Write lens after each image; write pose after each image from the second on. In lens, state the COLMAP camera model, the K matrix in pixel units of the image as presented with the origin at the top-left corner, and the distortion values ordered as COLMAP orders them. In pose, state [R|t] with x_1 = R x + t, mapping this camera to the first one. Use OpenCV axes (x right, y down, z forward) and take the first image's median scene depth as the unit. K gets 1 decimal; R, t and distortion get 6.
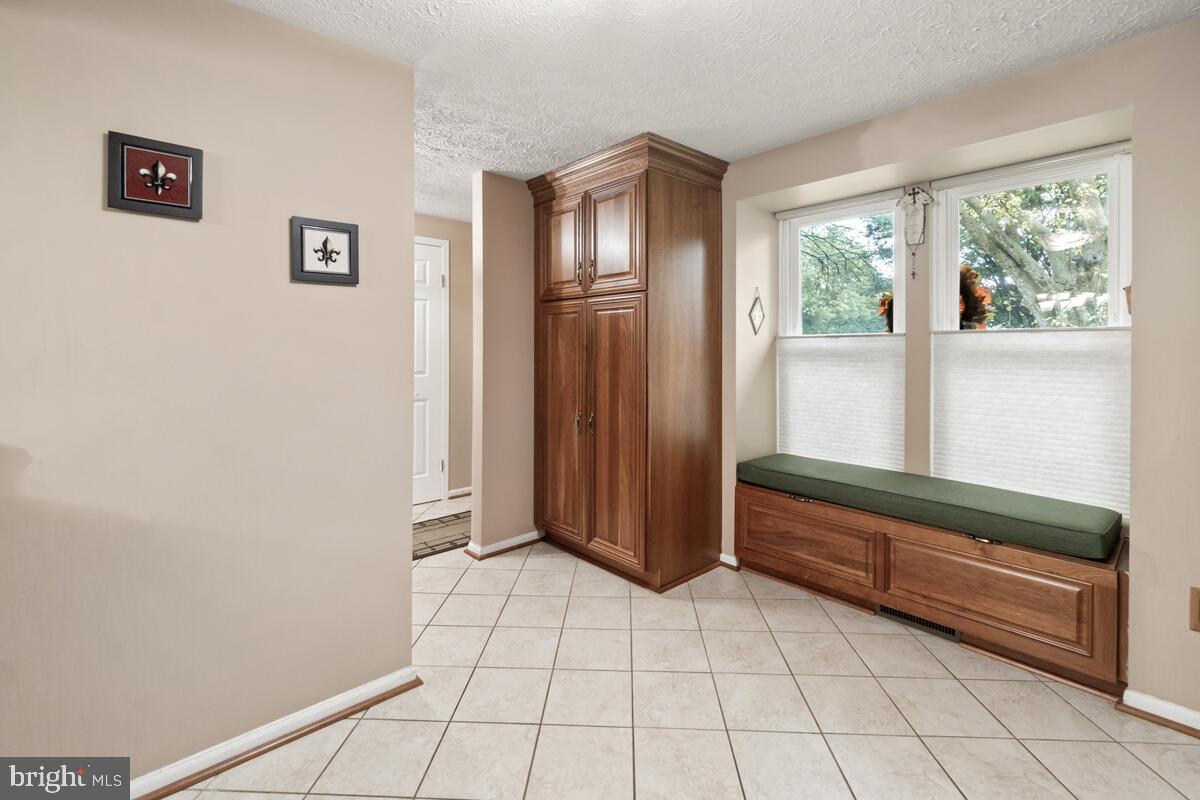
lens RADIAL K [[537.5, 0, 593.5], [0, 537.5, 342.7], [0, 0, 1]] dist [-0.000337, 0.000641]
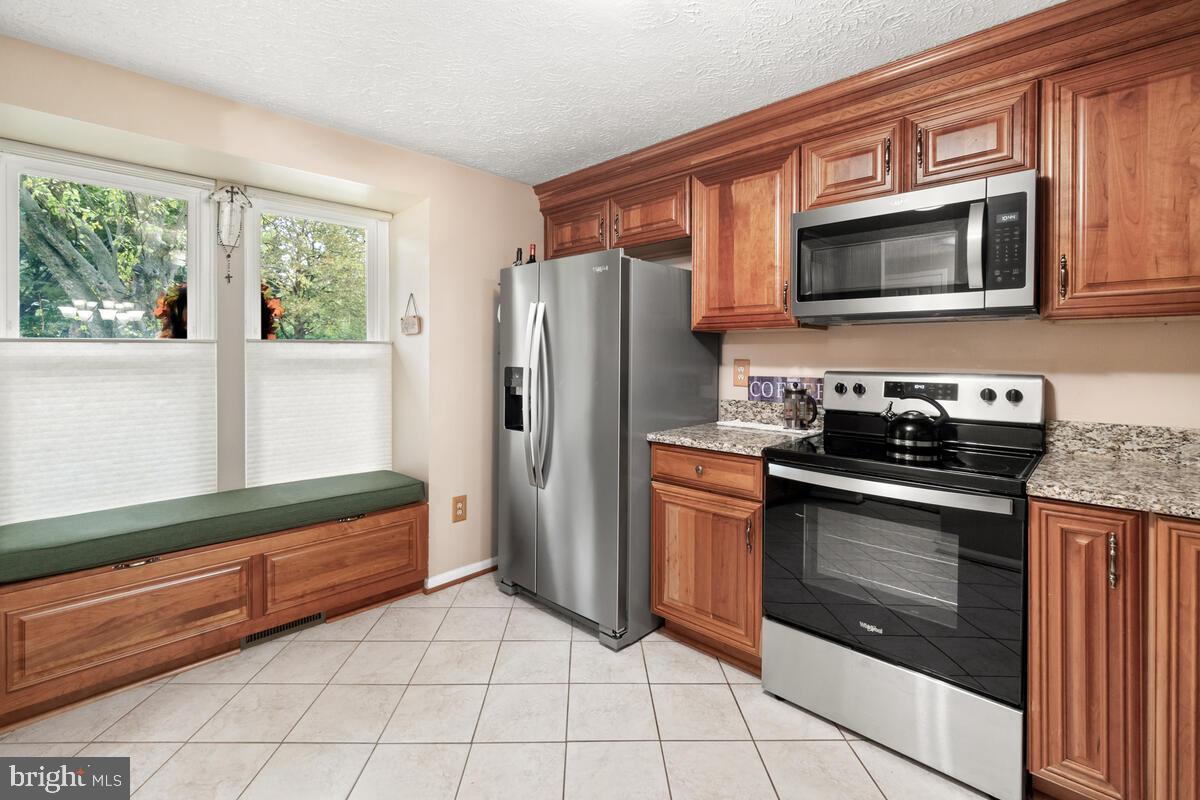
lens RADIAL K [[537.5, 0, 589.3], [0, 537.5, 355.0], [0, 0, 1]] dist [-0.000337, 0.000641]
pose [[-0.059571, 0.001486, 0.998223, -0.380267], [-0.007415, 0.999971, -0.001931, 0.004496], [-0.998197, -0.007517, -0.059559, 0.431895]]
